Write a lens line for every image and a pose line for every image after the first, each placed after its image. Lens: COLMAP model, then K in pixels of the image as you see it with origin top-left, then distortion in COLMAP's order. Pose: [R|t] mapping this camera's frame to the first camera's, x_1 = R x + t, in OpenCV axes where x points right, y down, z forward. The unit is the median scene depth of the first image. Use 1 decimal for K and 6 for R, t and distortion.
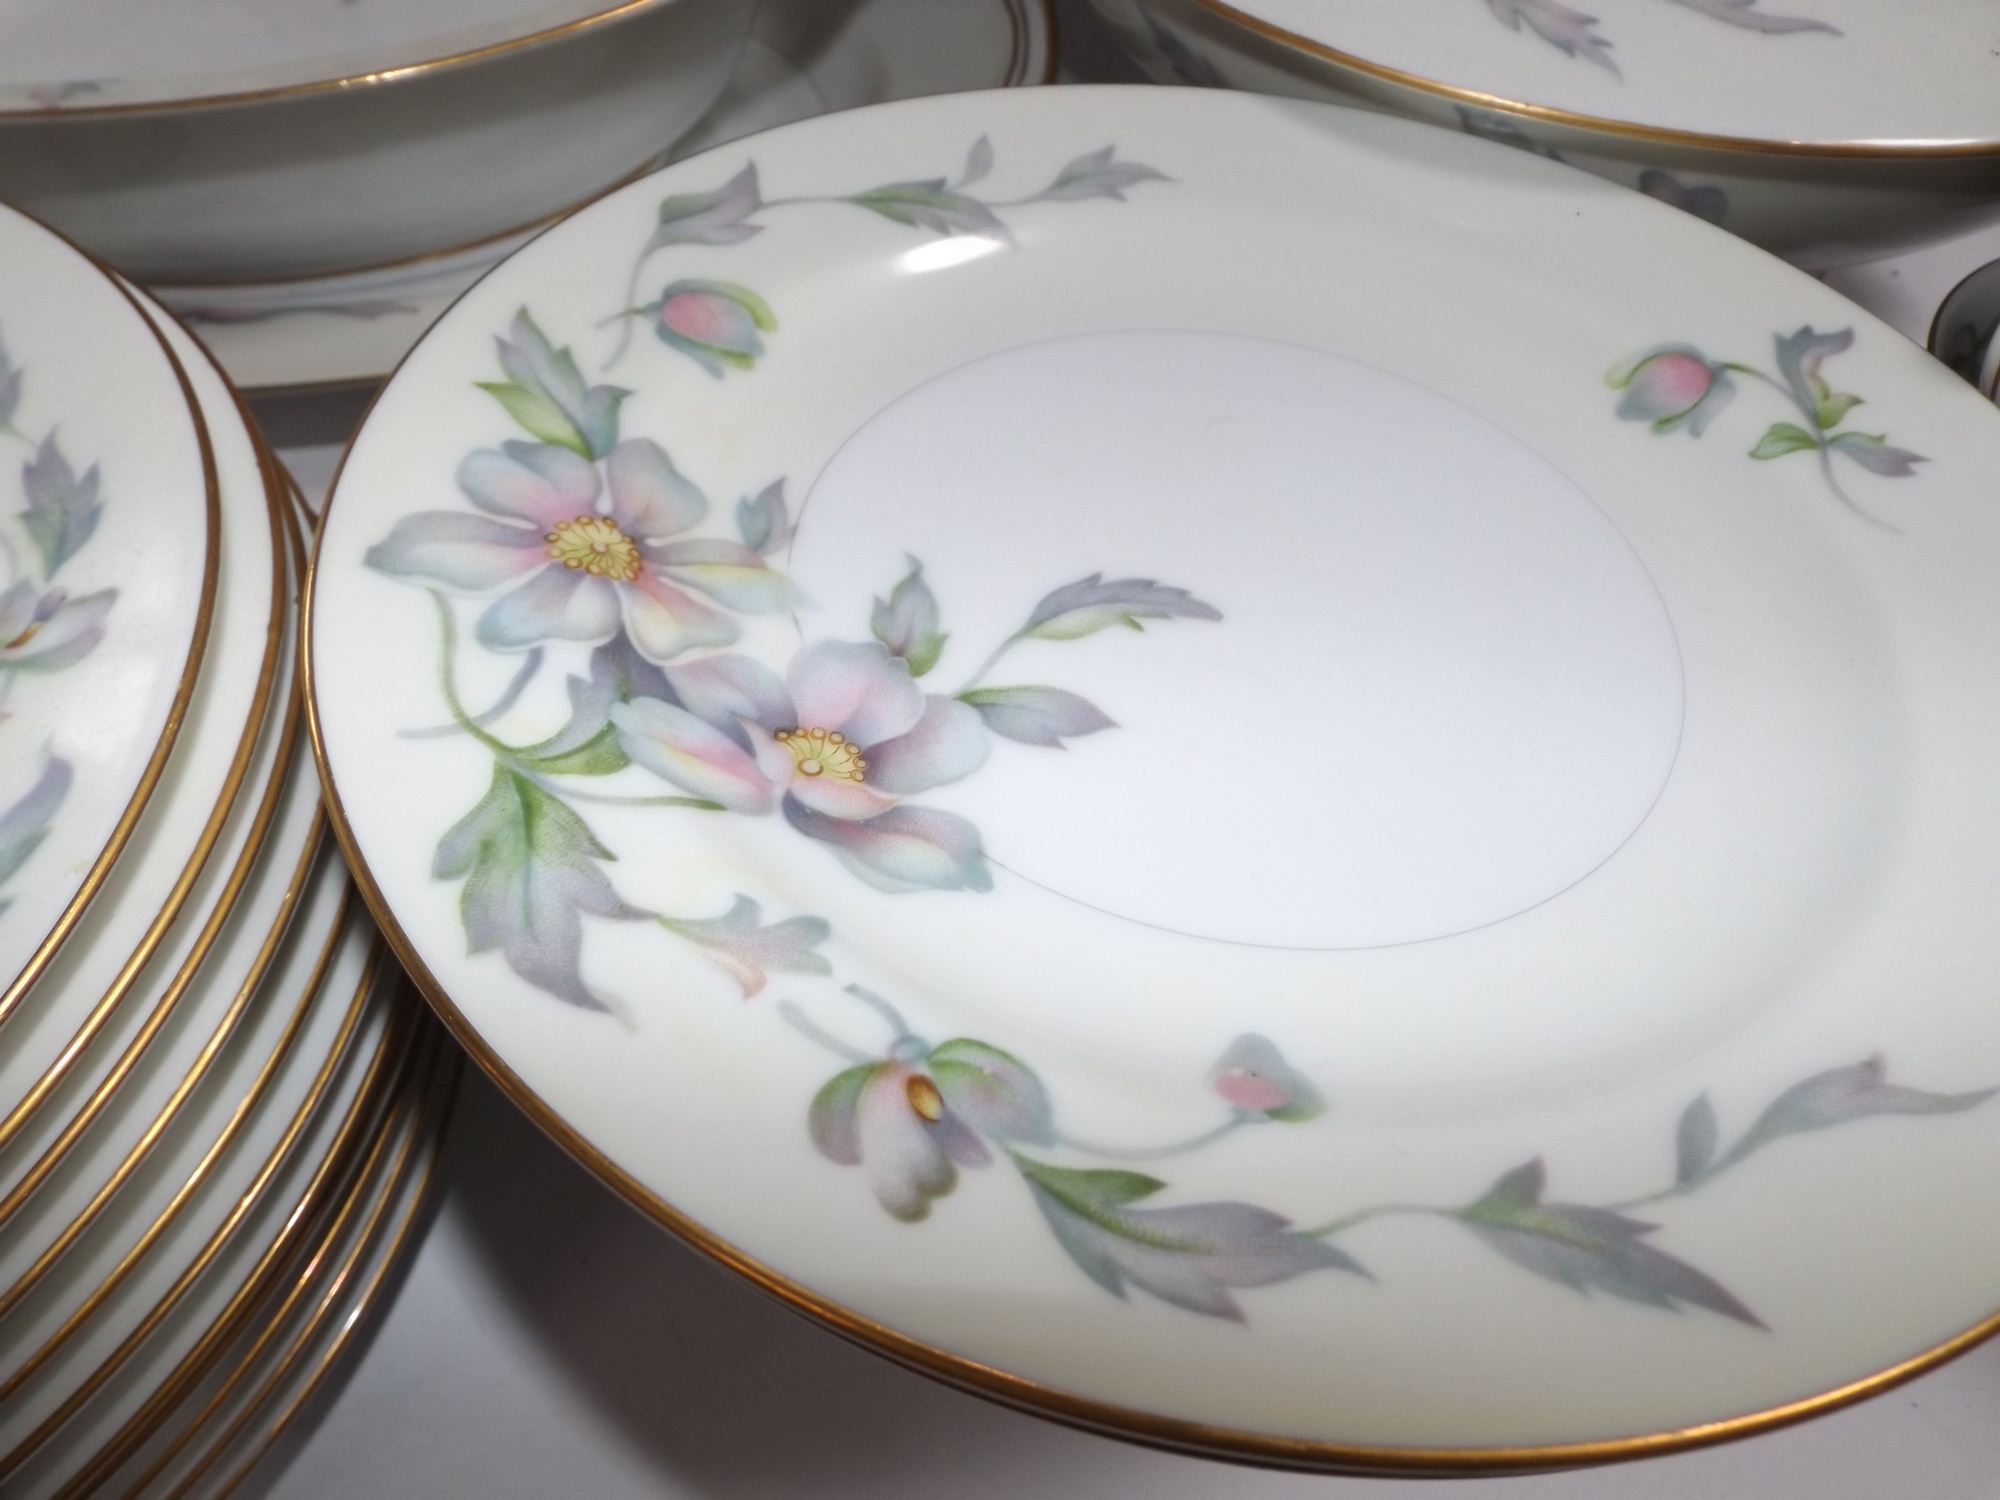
lens RADIAL K [[1438.8, 0, 1002.8], [0, 1438.8, 760.8], [0, 0, 1]] dist [0.015031, -0.027981]
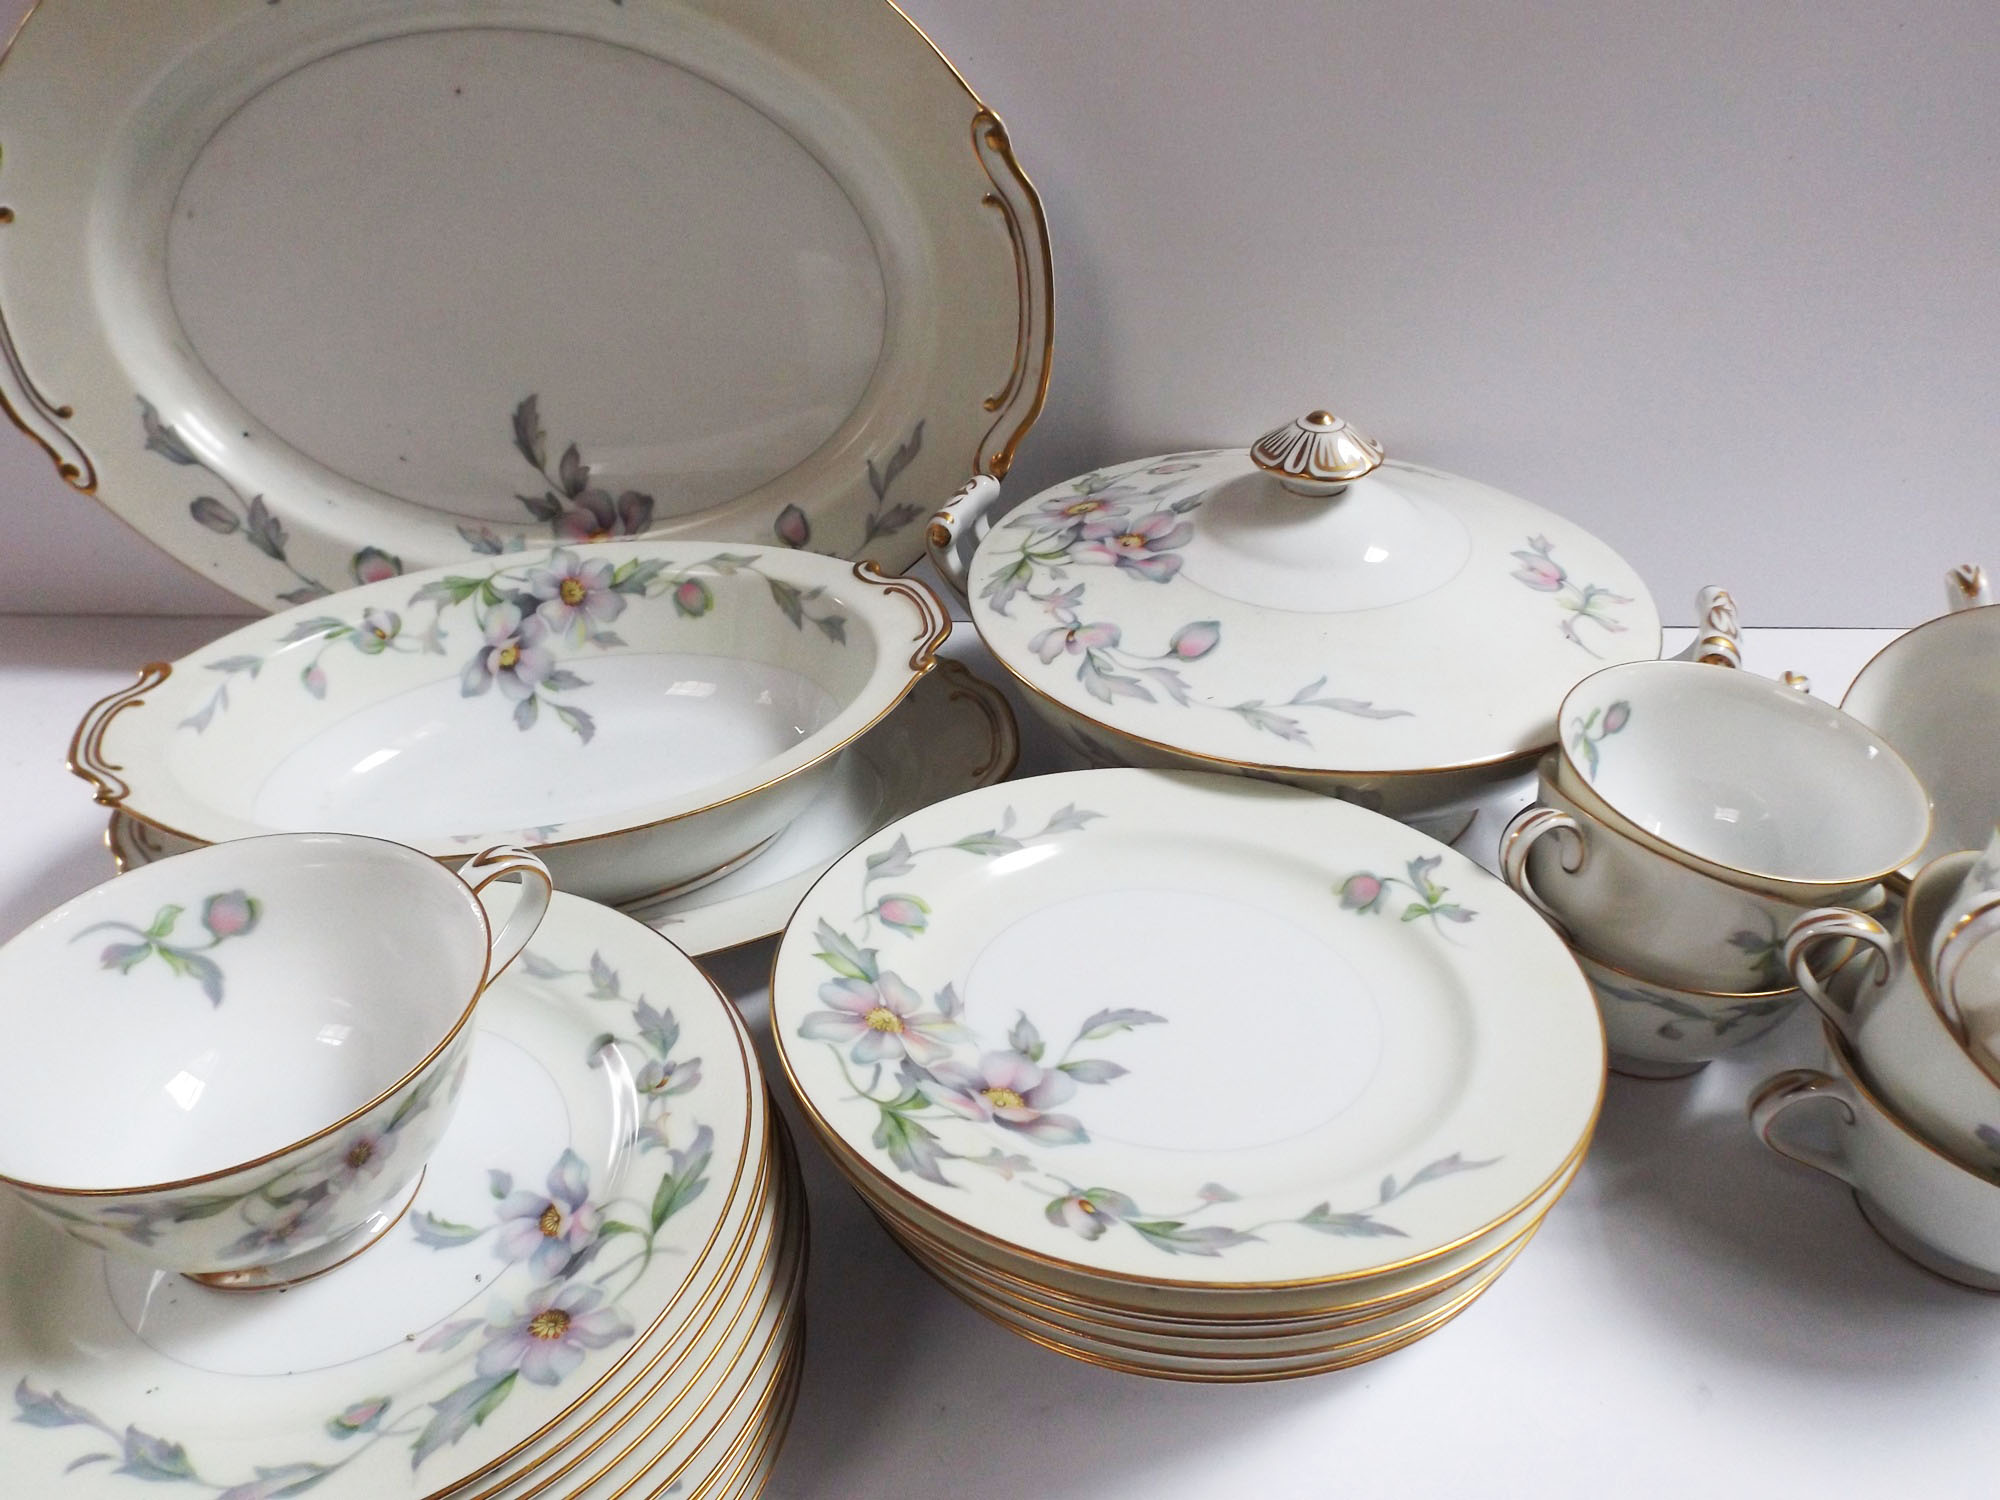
lens RADIAL K [[1438.8, 0, 1002.8], [0, 1438.8, 760.8], [0, 0, 1]] dist [0.015031, -0.027981]
pose [[0.991626, -0.103476, 0.077265, -0.235191], [0.123914, 0.930893, -0.343632, 0.265920], [-0.036368, 0.350329, 0.935920, -1.228024]]
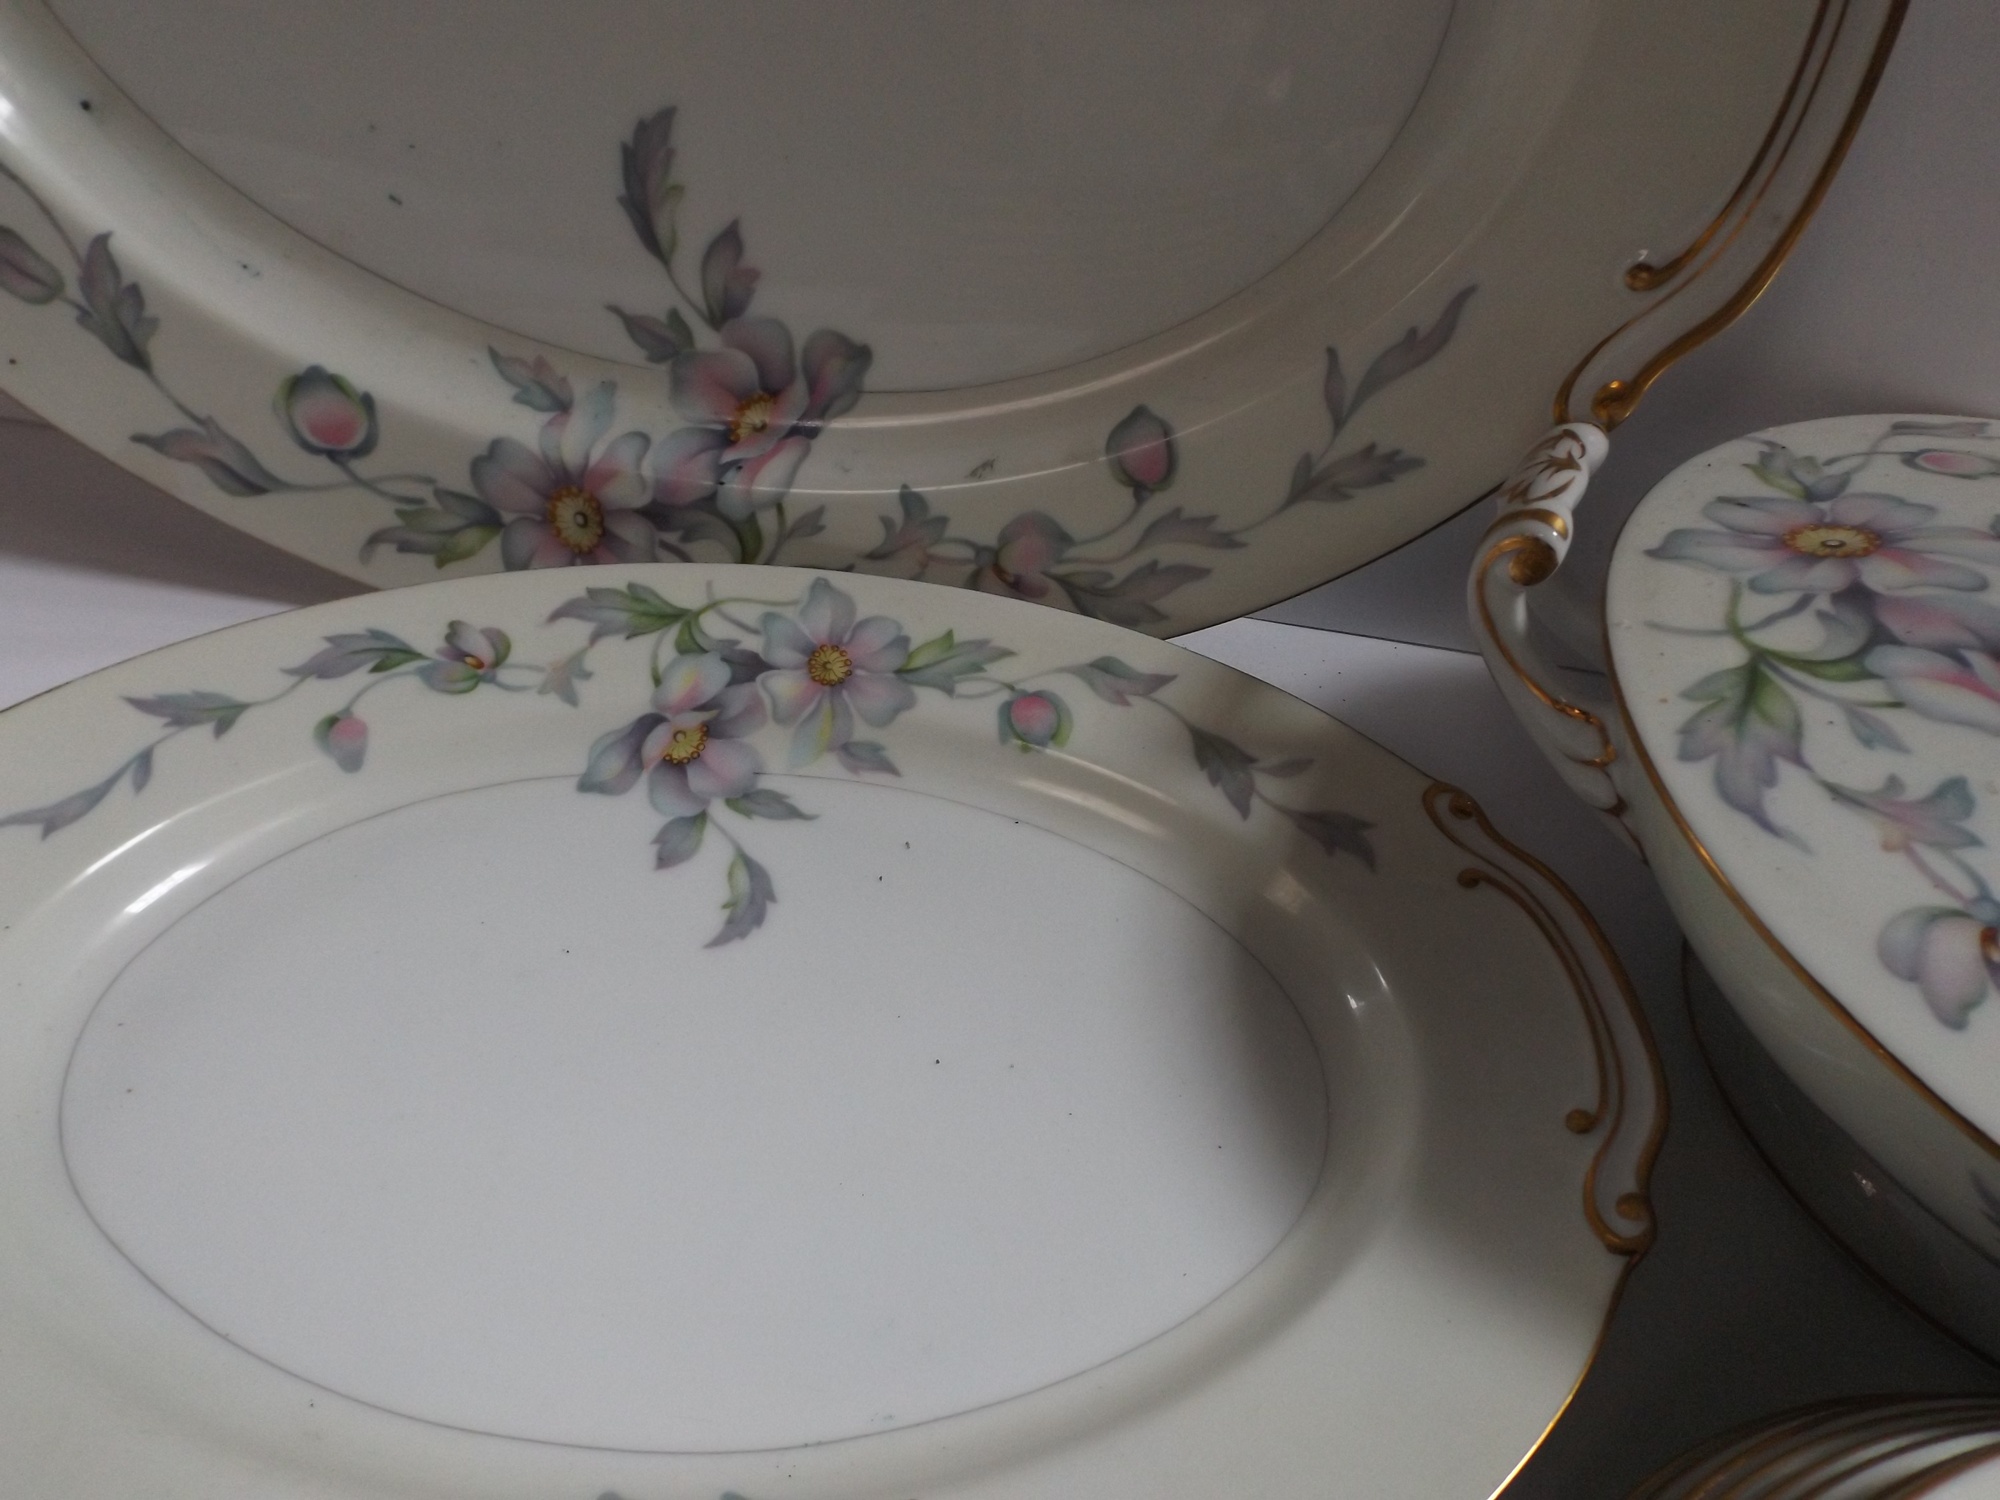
lens RADIAL K [[1438.8, 0, 1002.8], [0, 1438.8, 760.8], [0, 0, 1]] dist [0.015031, -0.027981]
pose [[0.996351, 0.028778, 0.080355, -0.784304], [-0.011962, 0.979236, -0.202372, -0.932741], [-0.084511, 0.200672, 0.976006, 0.405598]]
